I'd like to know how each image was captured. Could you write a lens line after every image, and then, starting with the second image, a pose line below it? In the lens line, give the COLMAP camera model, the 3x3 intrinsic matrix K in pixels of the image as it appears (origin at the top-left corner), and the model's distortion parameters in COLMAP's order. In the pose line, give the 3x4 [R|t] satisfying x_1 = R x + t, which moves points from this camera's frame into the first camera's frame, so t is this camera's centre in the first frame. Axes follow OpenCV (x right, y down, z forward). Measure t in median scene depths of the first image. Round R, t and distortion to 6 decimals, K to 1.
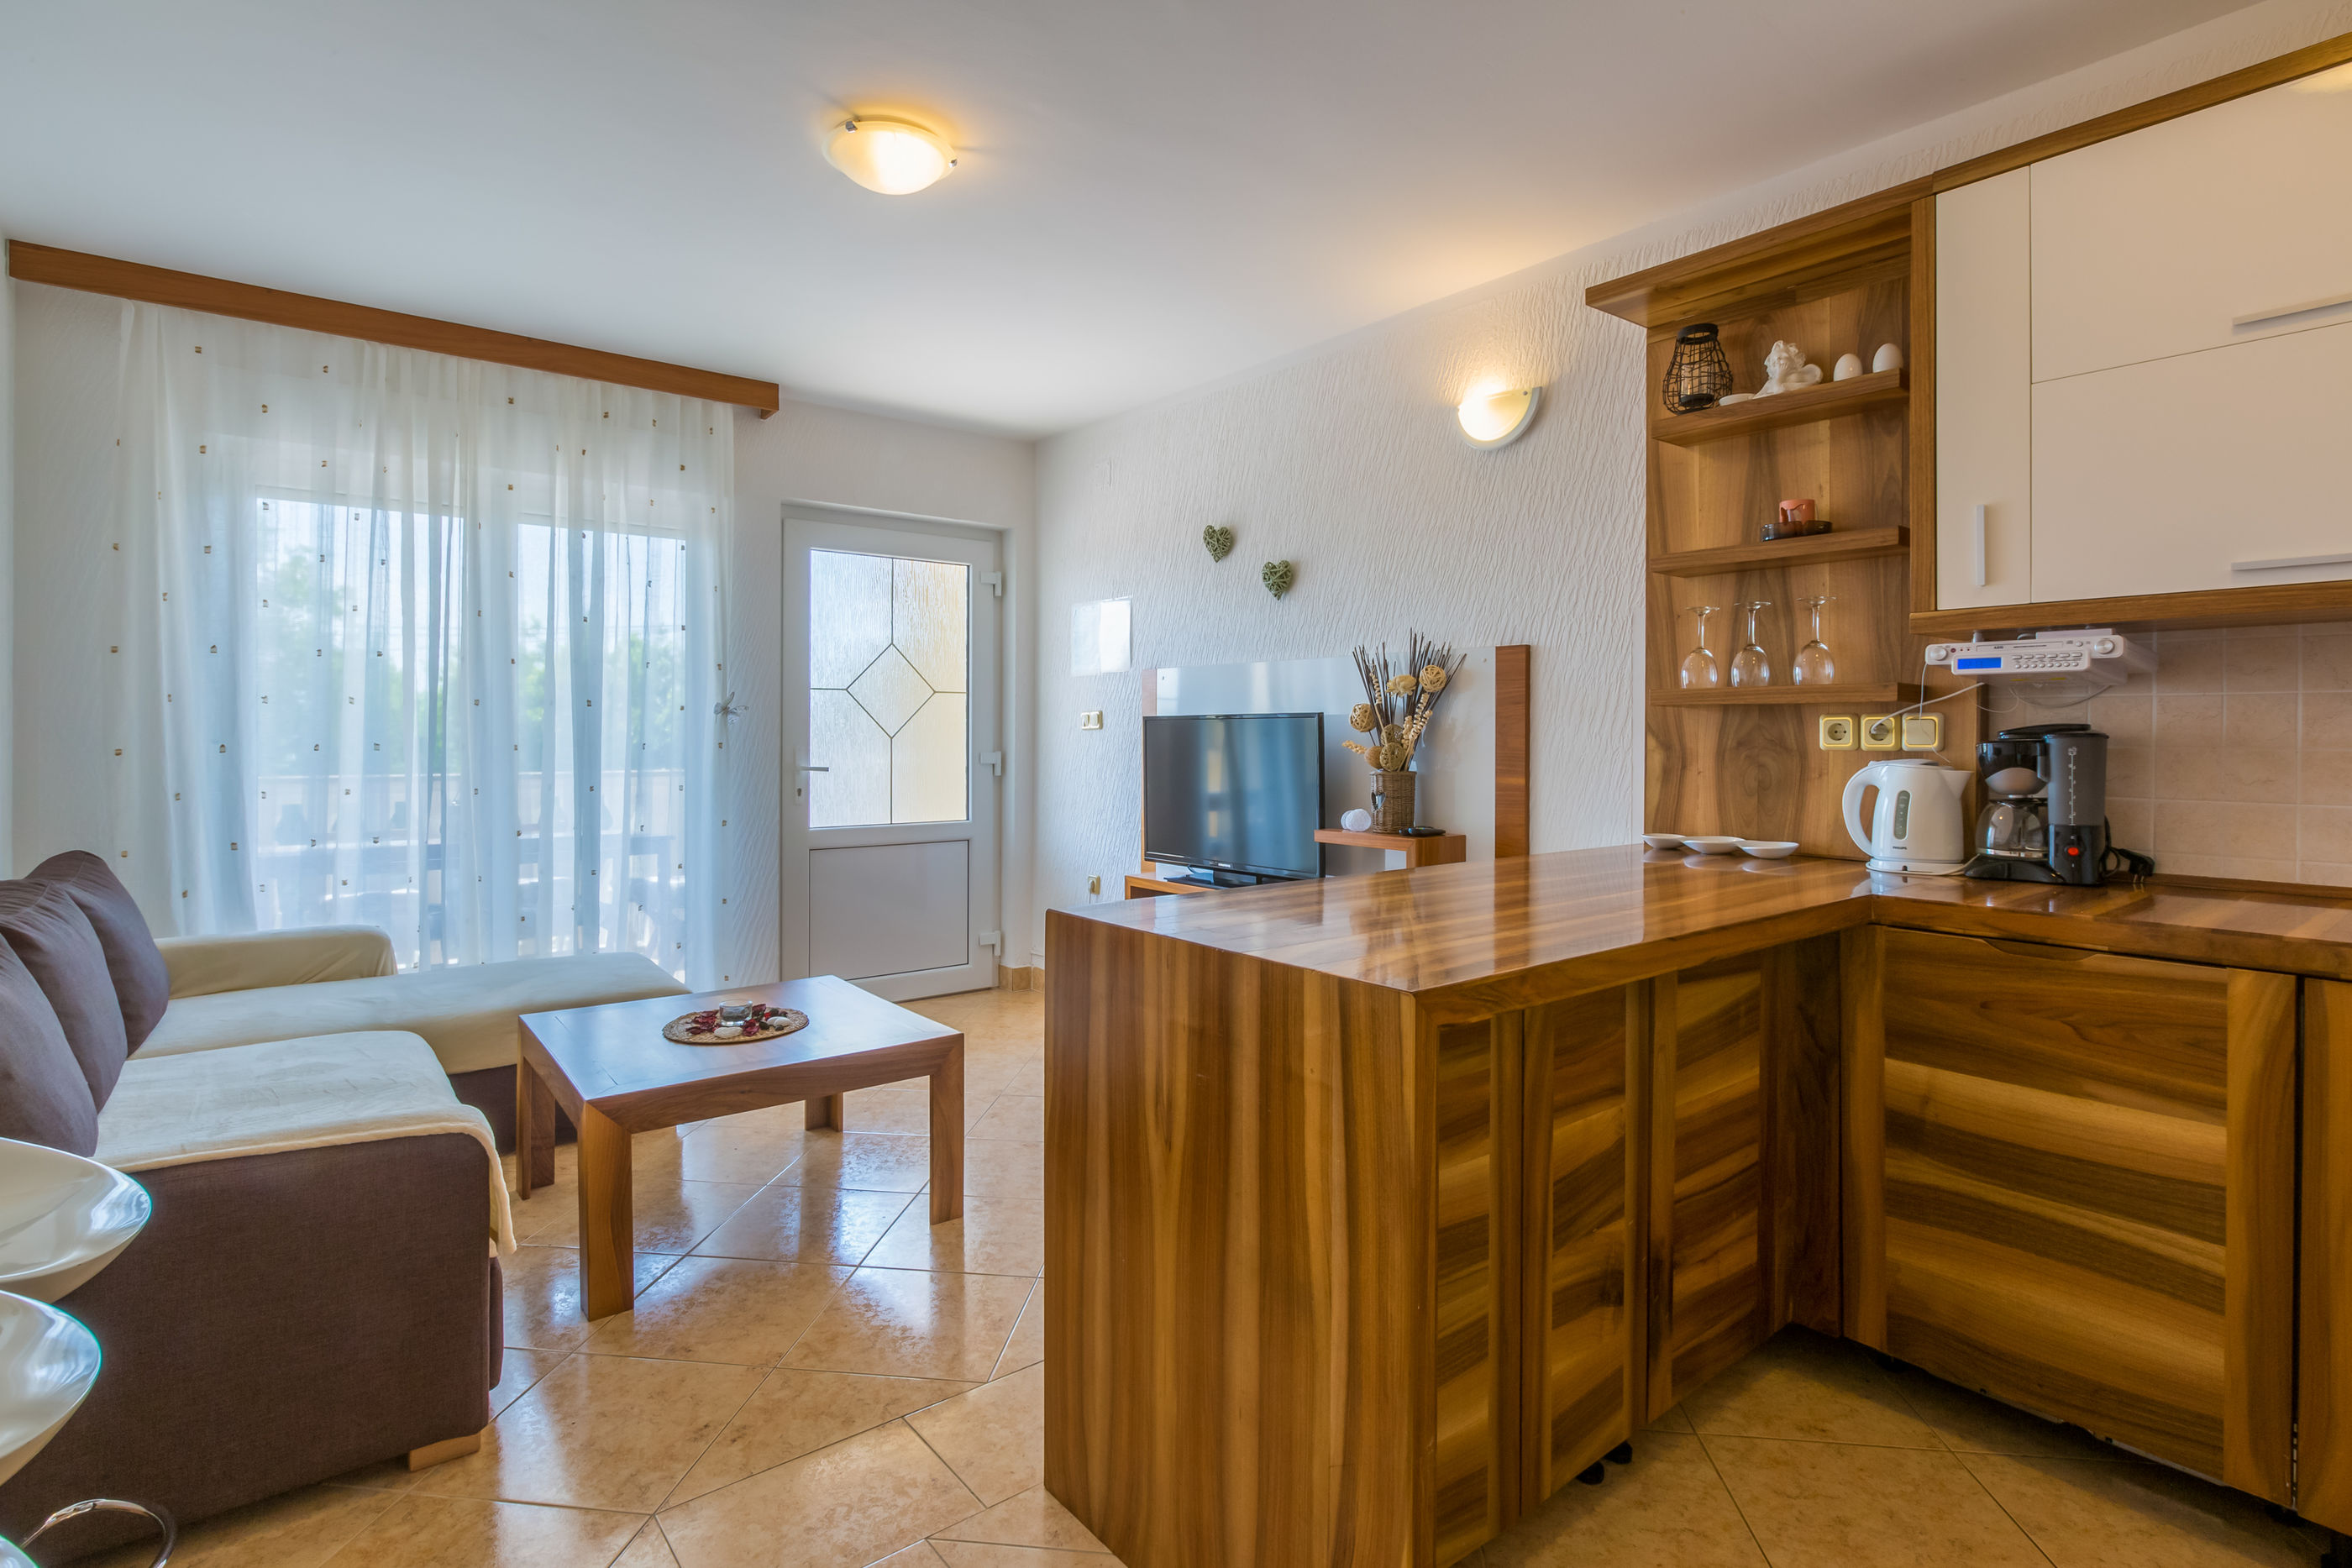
lens RADIAL K [[1155.1, 0, 1159.1], [0, 1155.1, 733.2], [0, 0, 1]] dist [-0.002706, -0.001020]
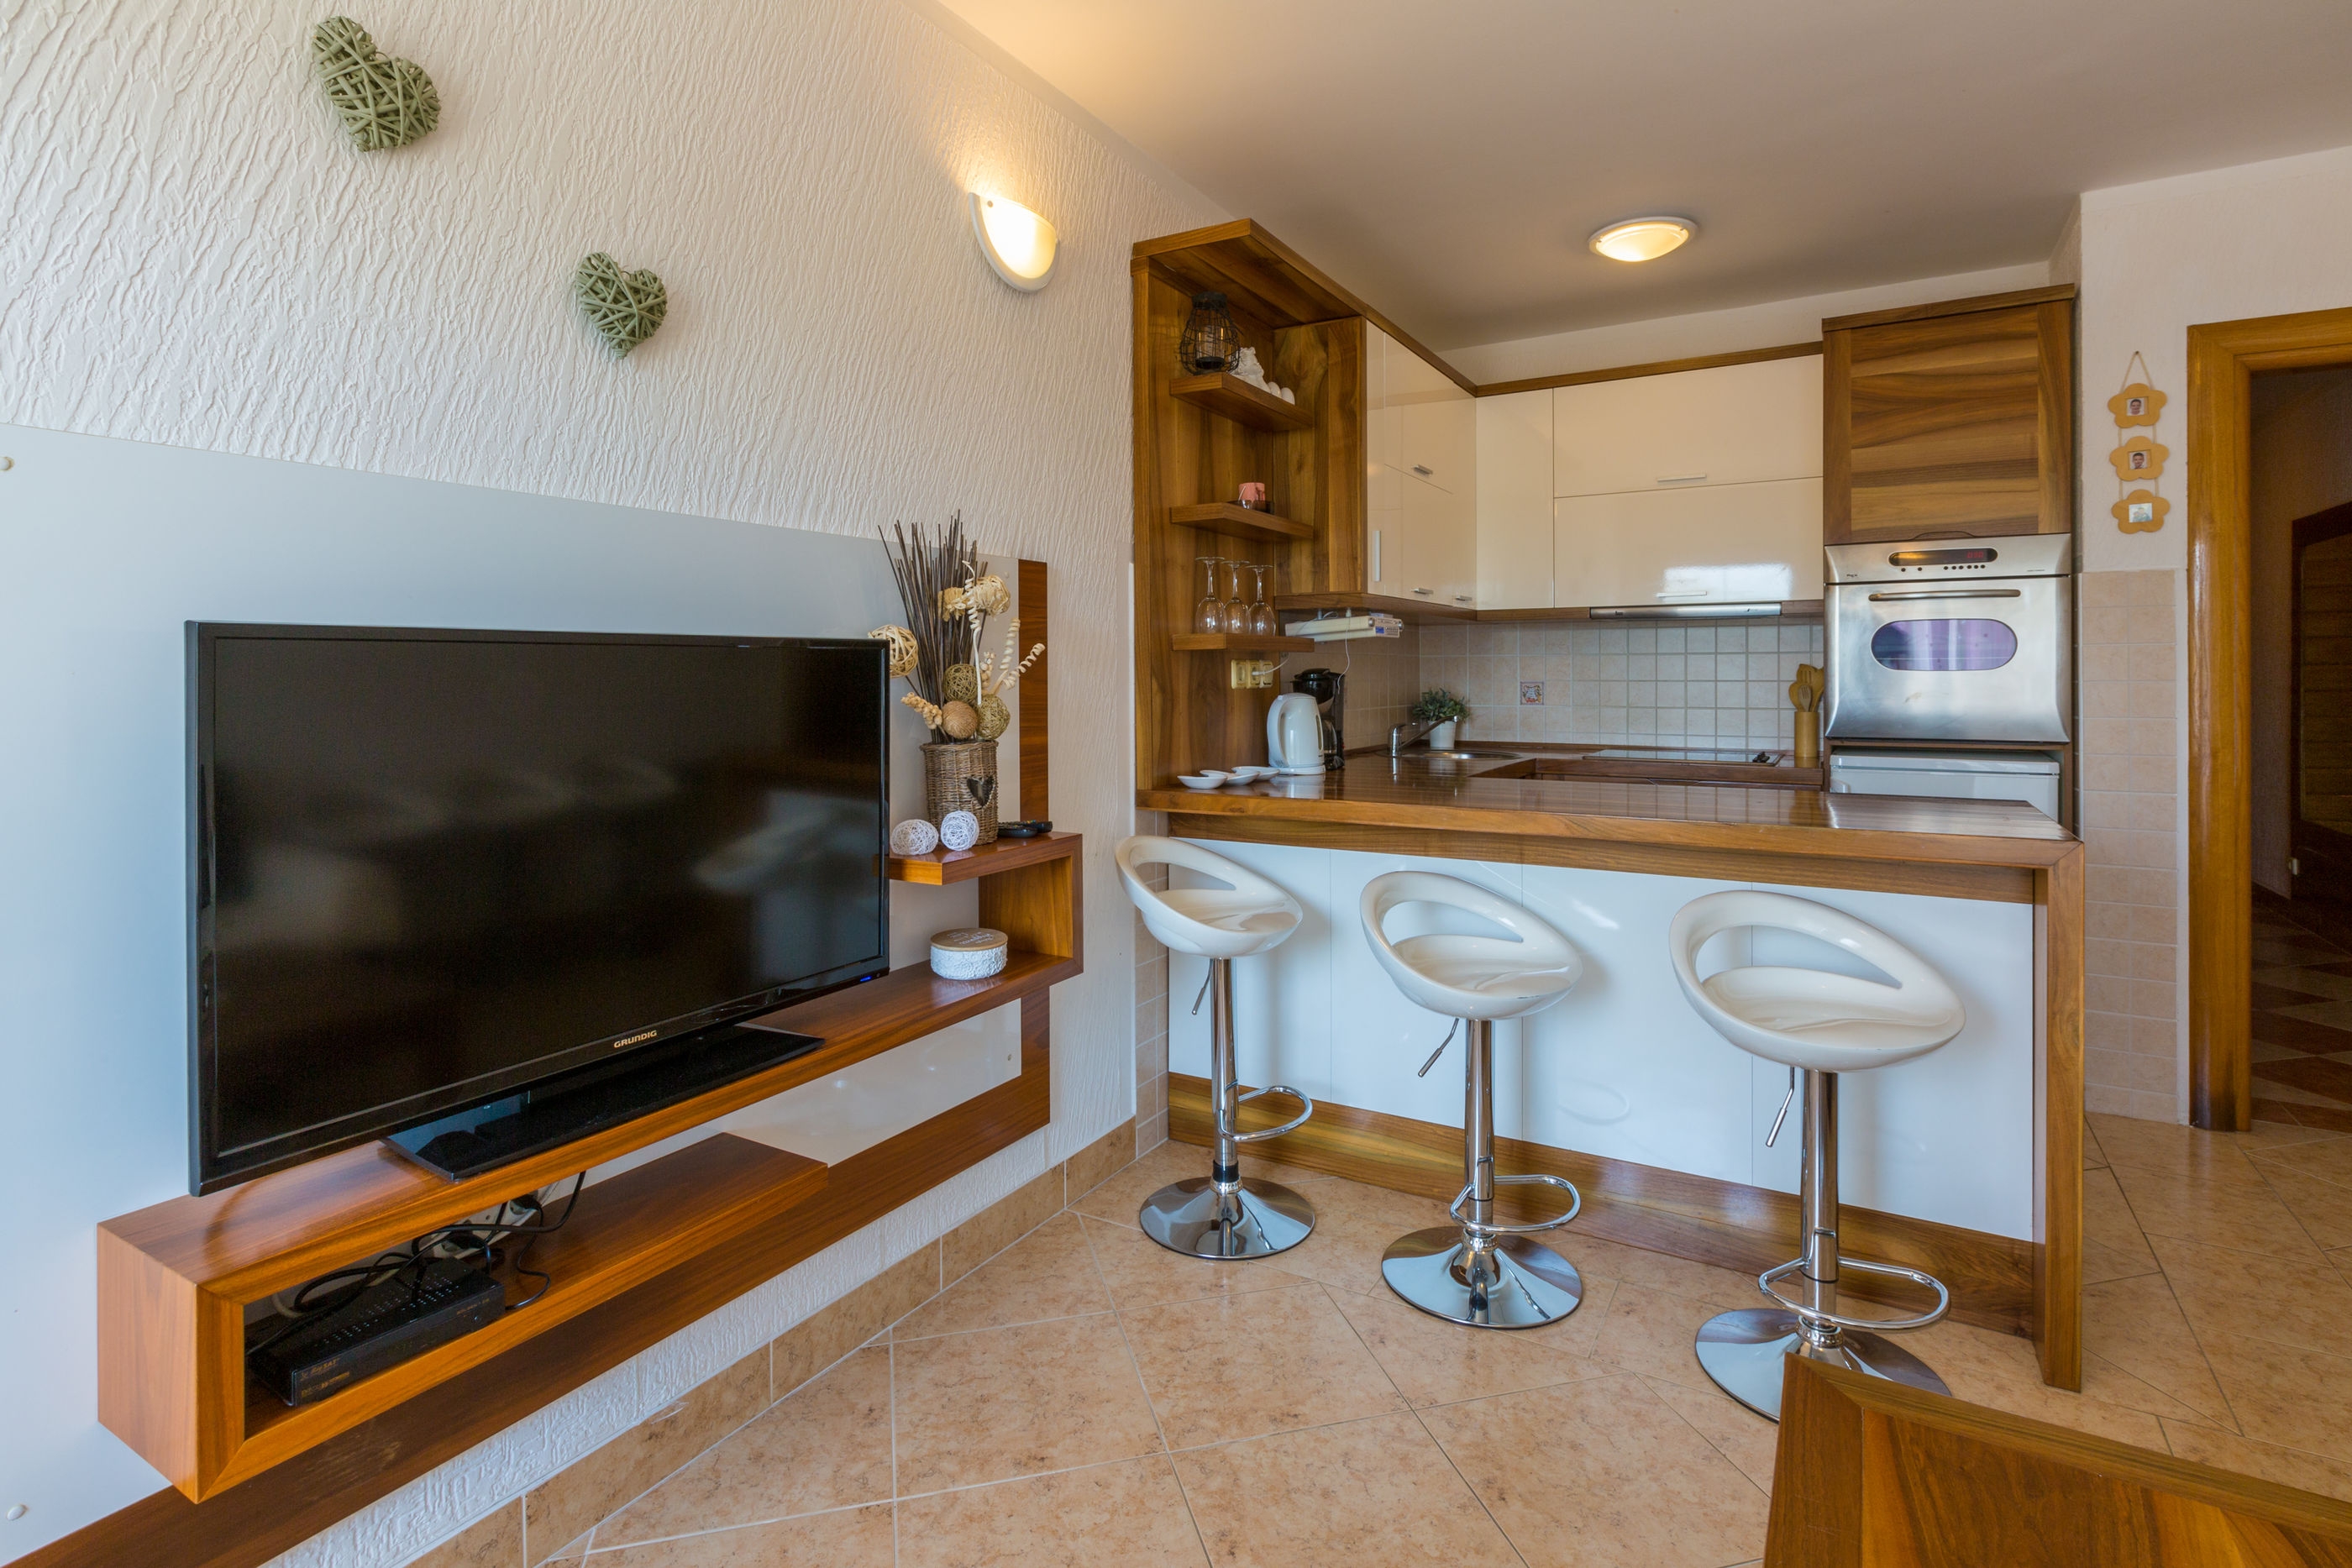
lens RADIAL K [[1155.1, 0, 1172.9], [0, 1155.1, 679.1], [0, 0, 1]] dist [-0.002706, -0.001020]
pose [[-0.365843, -0.004558, 0.930665, -0.418472], [0.004734, 0.999966, 0.006758, -0.003400], [-0.930665, 0.006878, -0.365809, 1.162557]]
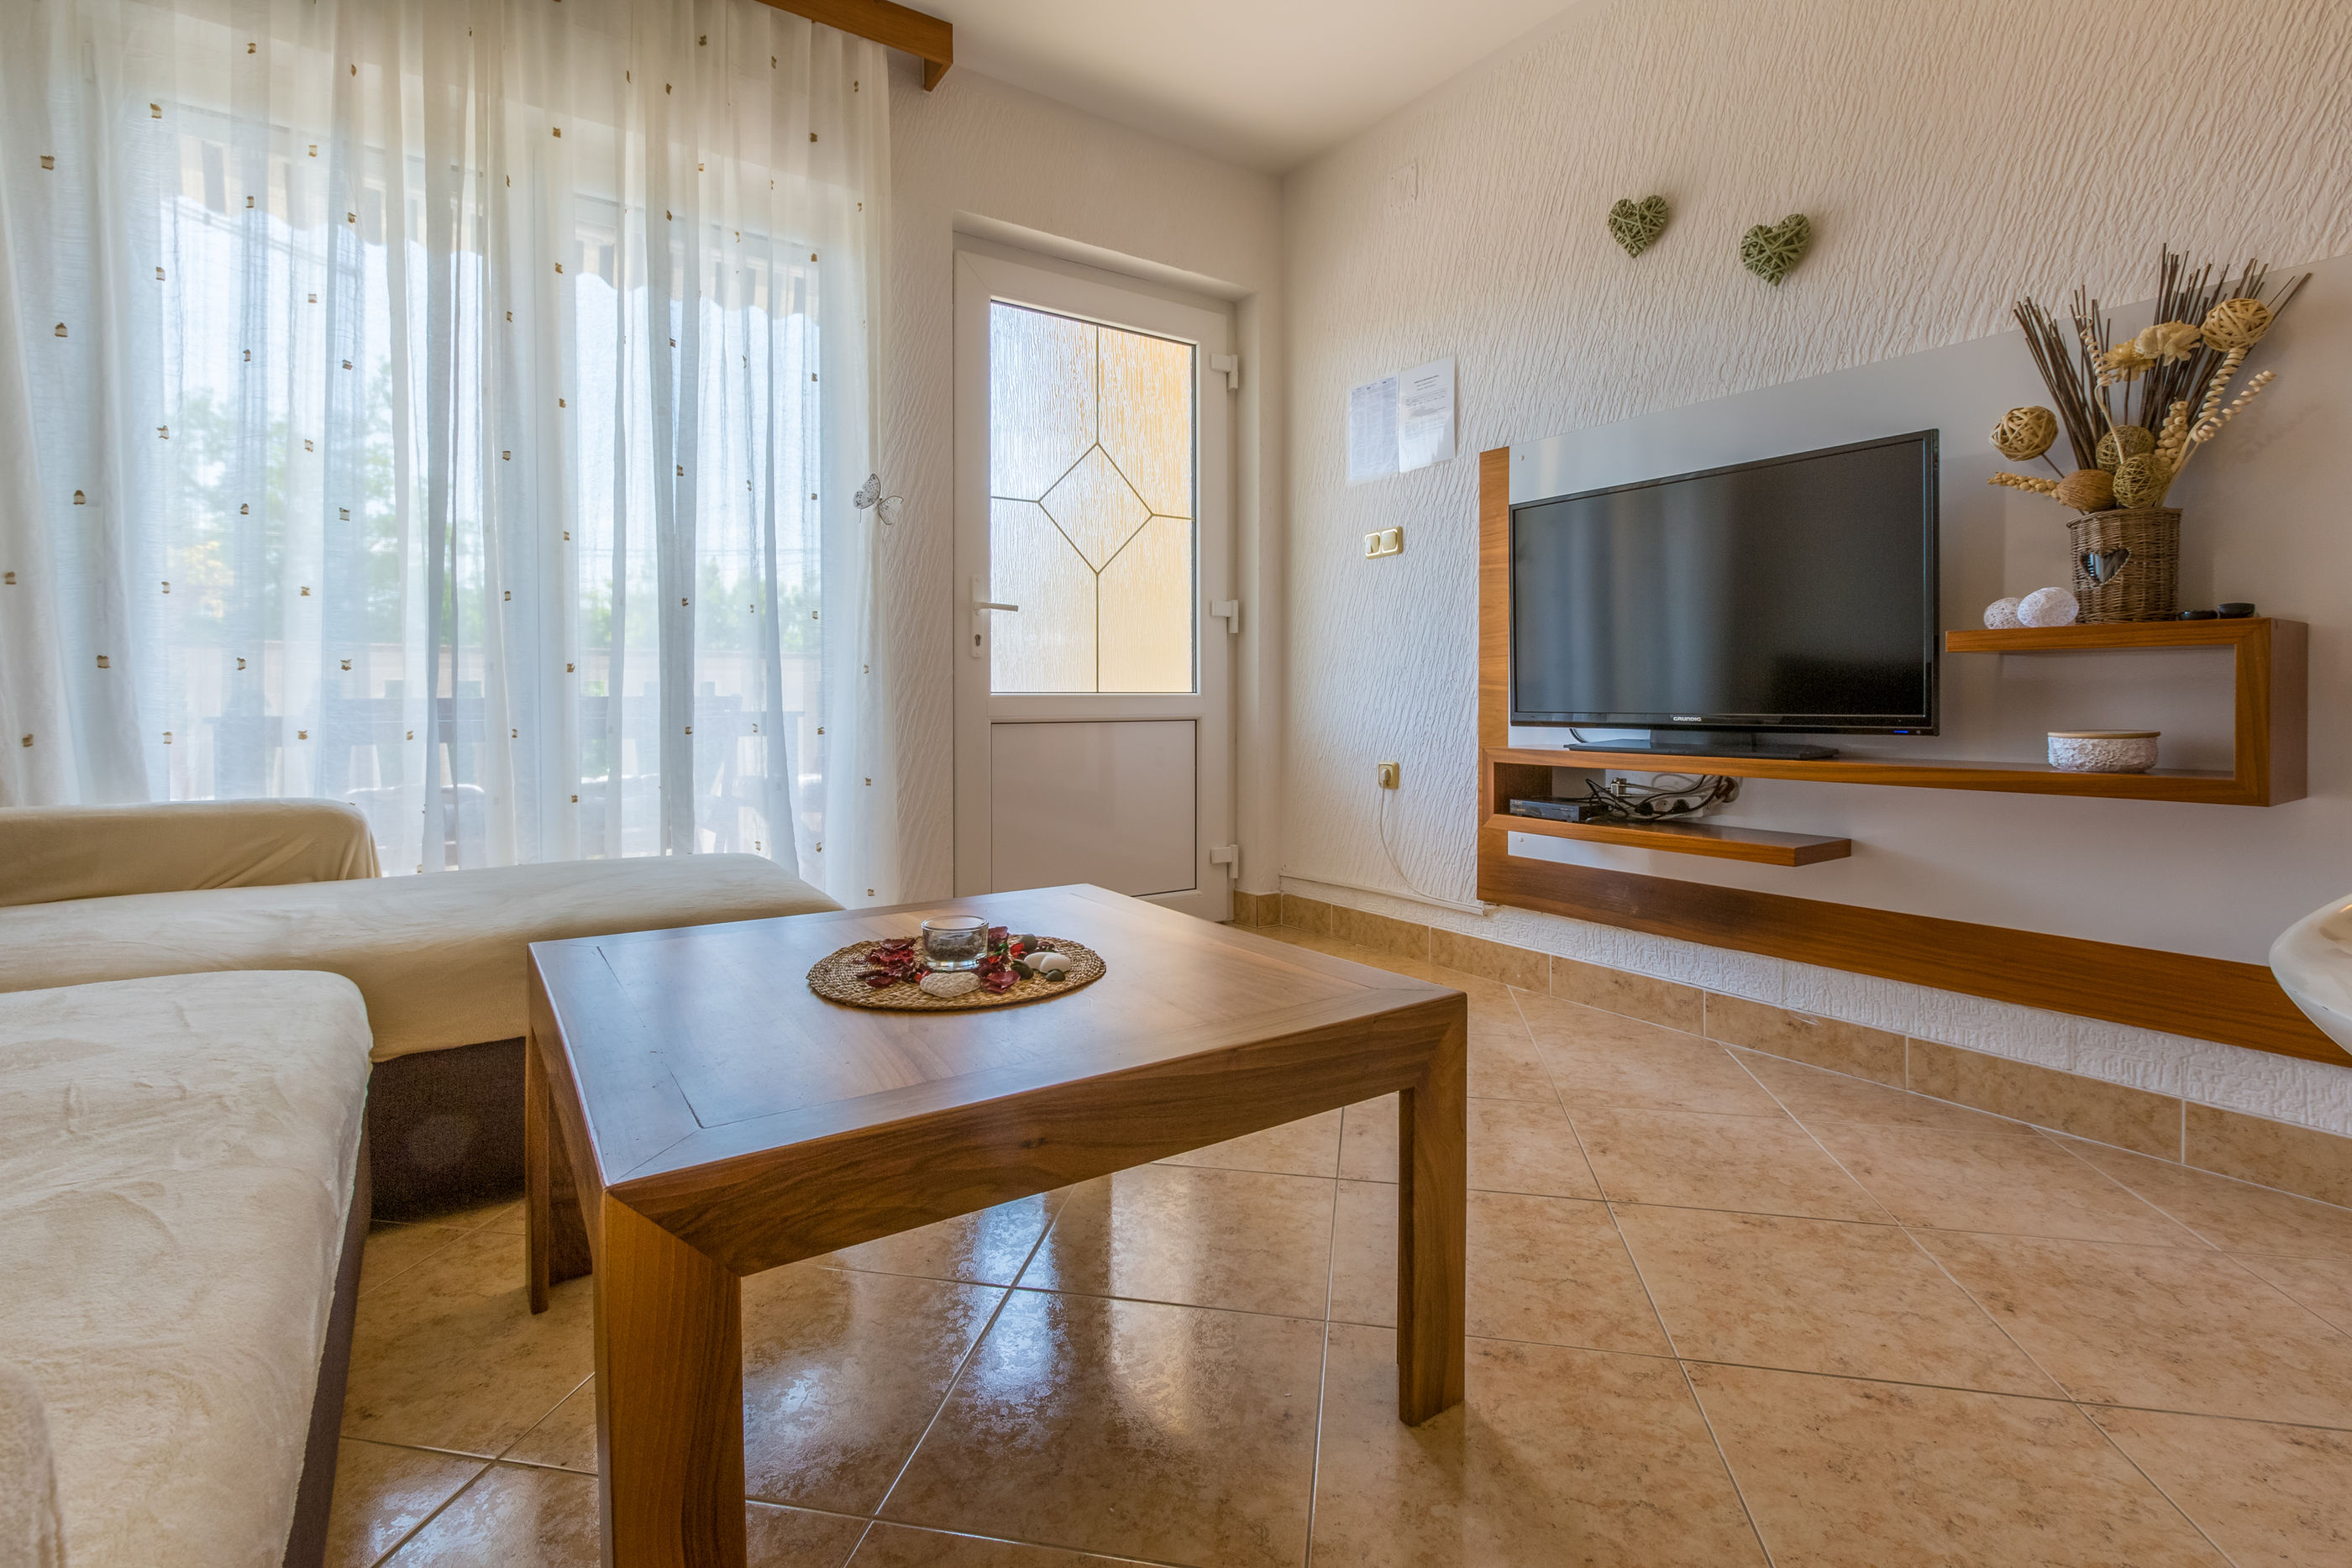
lens RADIAL K [[1088.7, 0, 1163.6], [0, 1088.7, 712.3], [0, 0, 1]] dist [0.001761, 0.000123]
pose [[0.997761, -0.001528, -0.066862, -0.217320], [0.002456, 0.999902, 0.013798, 0.121863], [0.066834, -0.013931, 0.997667, 0.482815]]
